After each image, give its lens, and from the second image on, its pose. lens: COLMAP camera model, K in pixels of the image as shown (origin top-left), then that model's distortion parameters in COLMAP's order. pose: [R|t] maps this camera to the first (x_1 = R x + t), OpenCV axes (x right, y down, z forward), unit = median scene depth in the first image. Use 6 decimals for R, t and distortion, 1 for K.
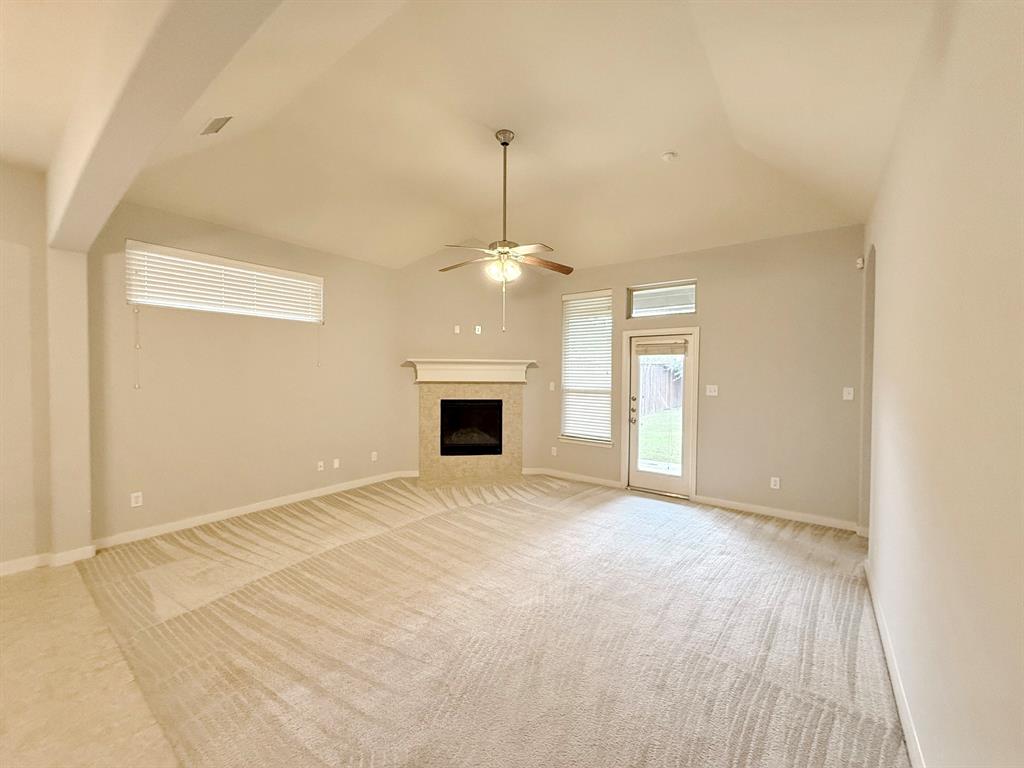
lens RADIAL K [[407.6, 0, 509.2], [0, 407.6, 383.3], [0, 0, 1]] dist [-0.003141, 0.000932]
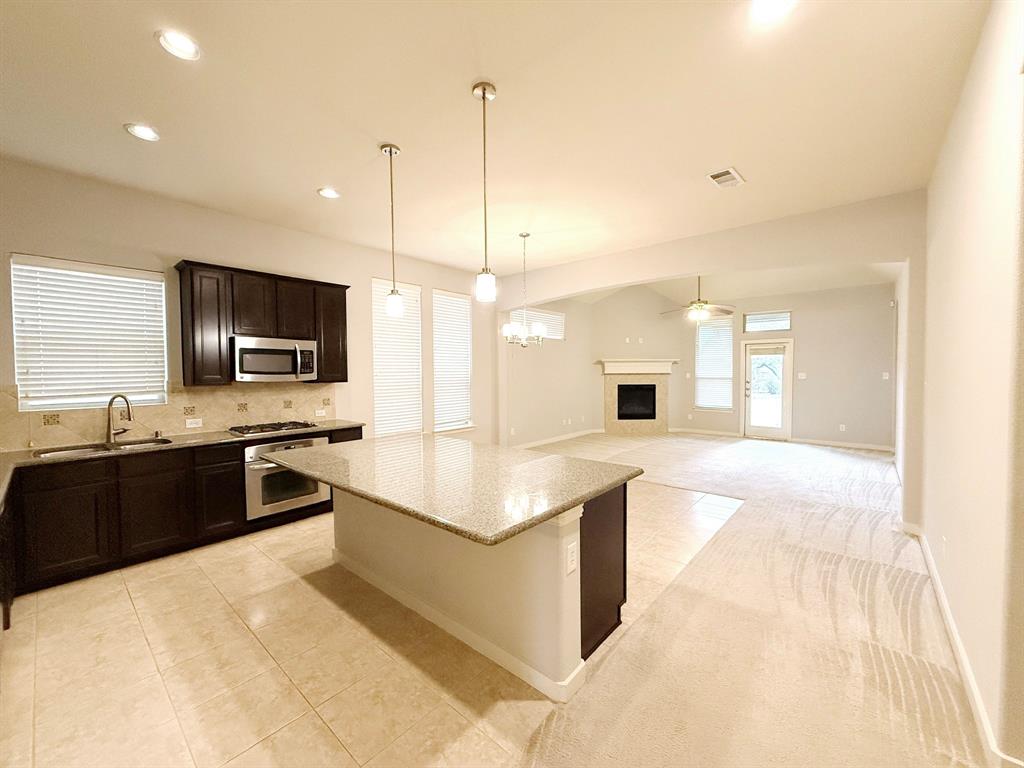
lens RADIAL K [[407.6, 0, 510.5], [0, 407.6, 376.3], [0, 0, 1]] dist [-0.003141, 0.000932]
pose [[0.997112, -0.011537, -0.075058, -0.539954], [0.010874, 0.999898, -0.009230, 0.020743], [0.075157, 0.008388, 0.997136, -0.721132]]
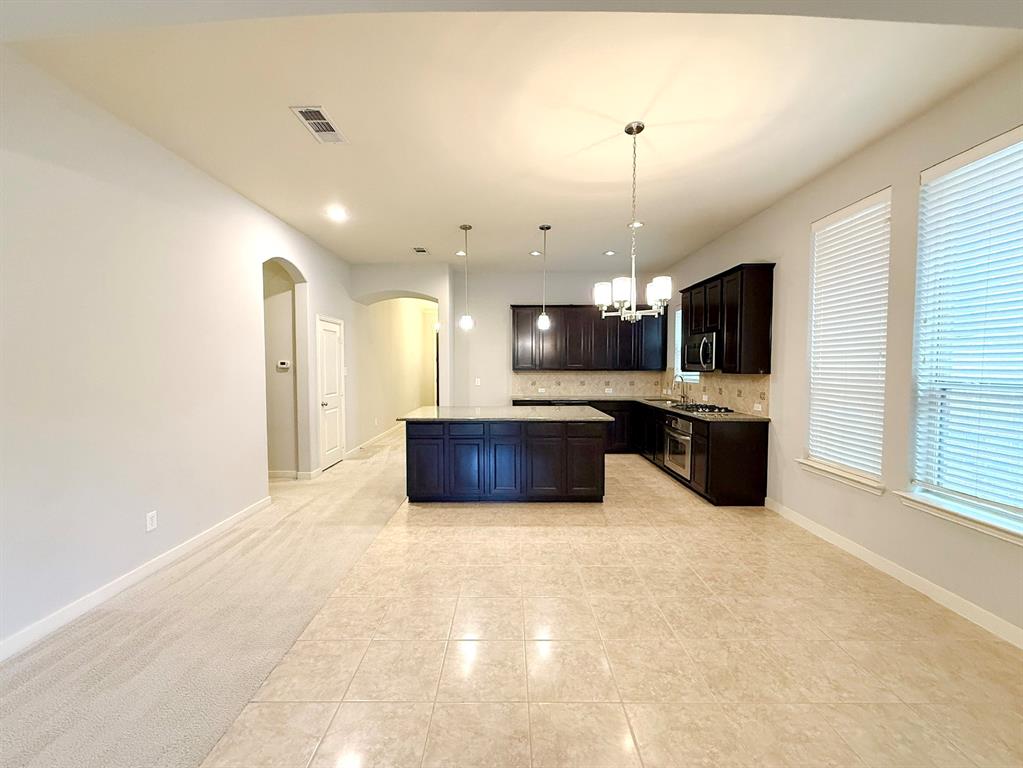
lens RADIAL K [[421.2, 0, 508.1], [0, 421.2, 379.5], [0, 0, 1]] dist [-0.000709, 0.000026]
pose [[-0.796622, 0.012652, -0.604346, -0.106483], [-0.022350, 0.998481, 0.050363, 0.001037], [0.604065, 0.053628, -0.795129, 0.534044]]
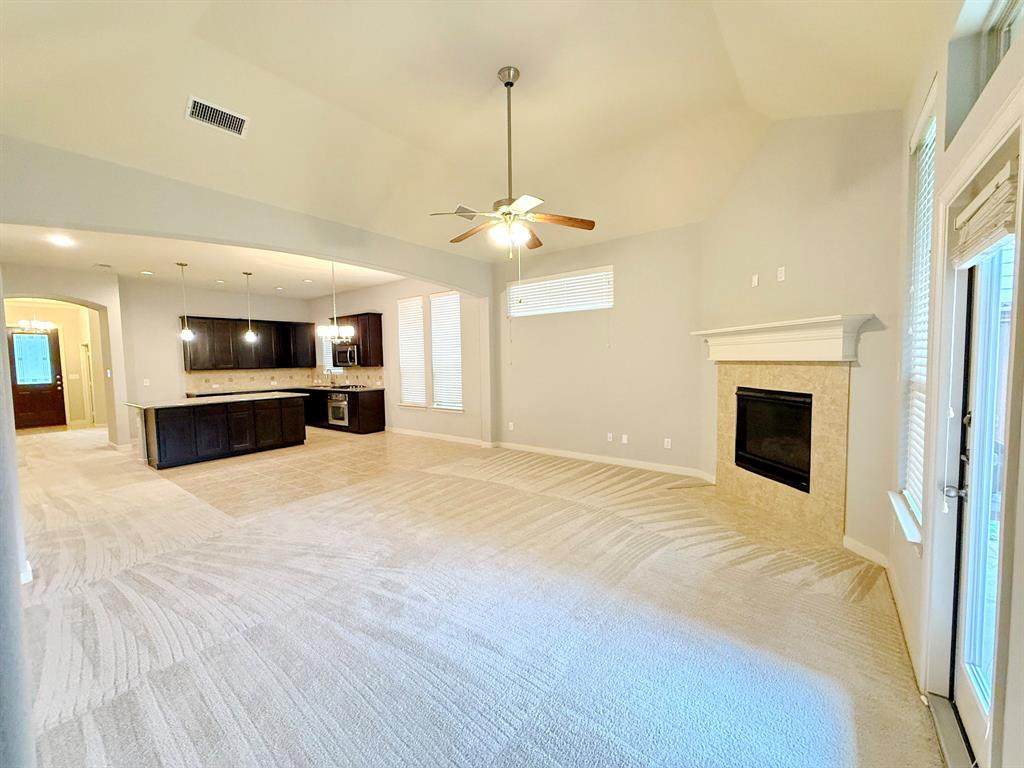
lens RADIAL K [[407.6, 0, 510.4], [0, 407.6, 384.5], [0, 0, 1]] dist [-0.003141, 0.000932]
pose [[-0.009397, 0.053277, -0.998536, 0.619644], [-0.006005, 0.998559, 0.053335, 0.001848], [0.999938, 0.006497, -0.009063, 0.713414]]
